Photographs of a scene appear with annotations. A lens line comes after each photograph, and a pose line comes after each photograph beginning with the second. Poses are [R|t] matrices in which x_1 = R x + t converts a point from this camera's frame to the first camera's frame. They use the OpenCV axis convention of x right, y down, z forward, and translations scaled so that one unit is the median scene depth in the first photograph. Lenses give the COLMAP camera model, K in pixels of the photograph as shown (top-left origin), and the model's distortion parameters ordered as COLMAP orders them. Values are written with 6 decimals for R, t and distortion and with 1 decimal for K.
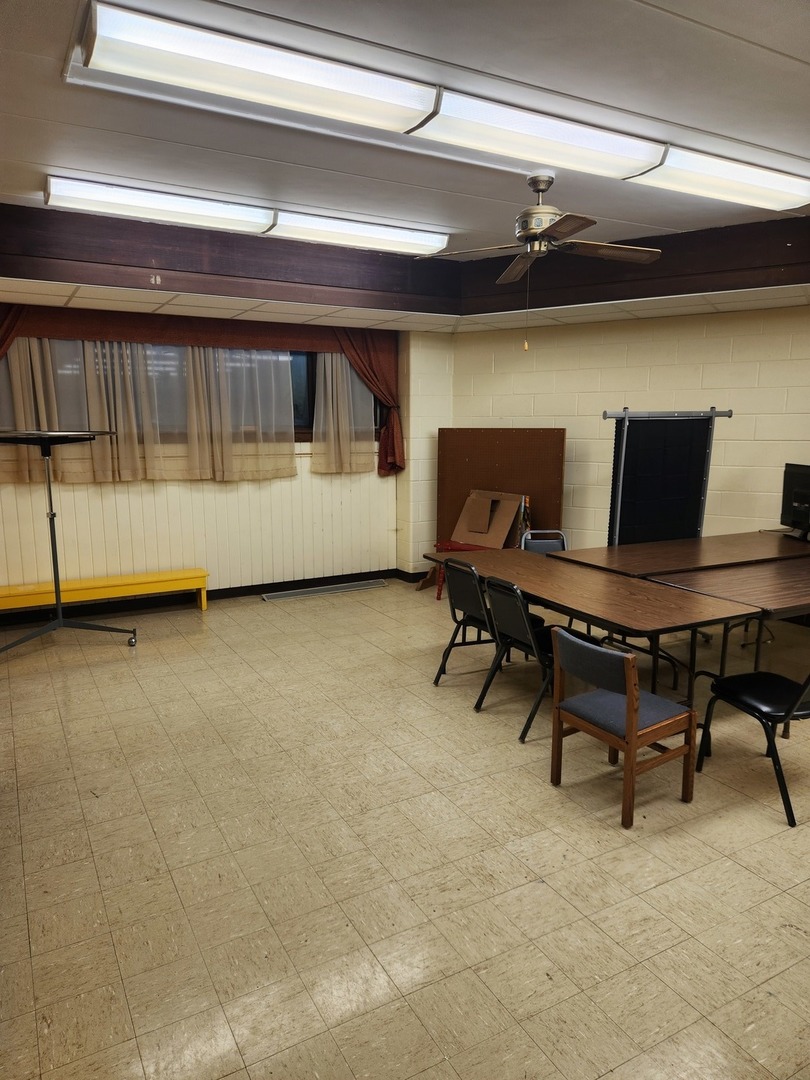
lens RADIAL K [[727.1, 0, 412.9], [0, 727.1, 542.3], [0, 0, 1]] dist [0.050827, -0.001946]
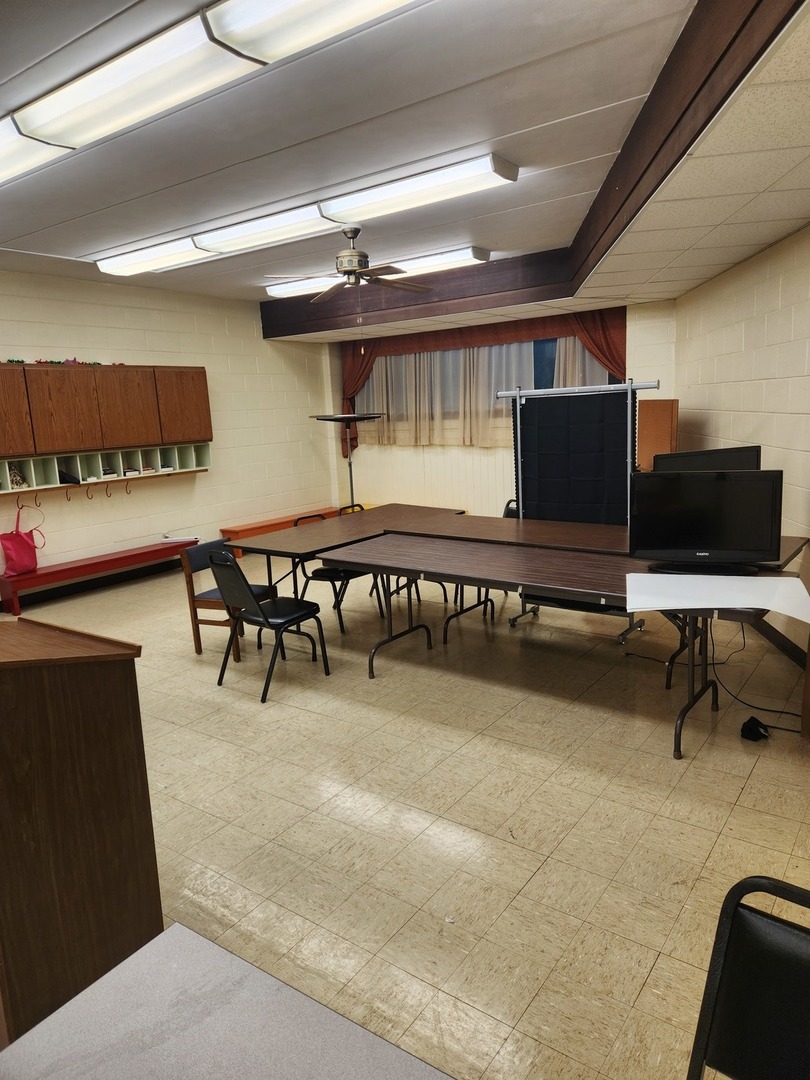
lens RADIAL K [[727.1, 0, 412.9], [0, 727.1, 542.3], [0, 0, 1]] dist [0.050827, -0.001946]
pose [[0.415834, 0.150586, -0.896887, 1.065137], [-0.104670, 0.987567, 0.117282, -0.064432], [0.903397, 0.045107, 0.426426, 0.384846]]
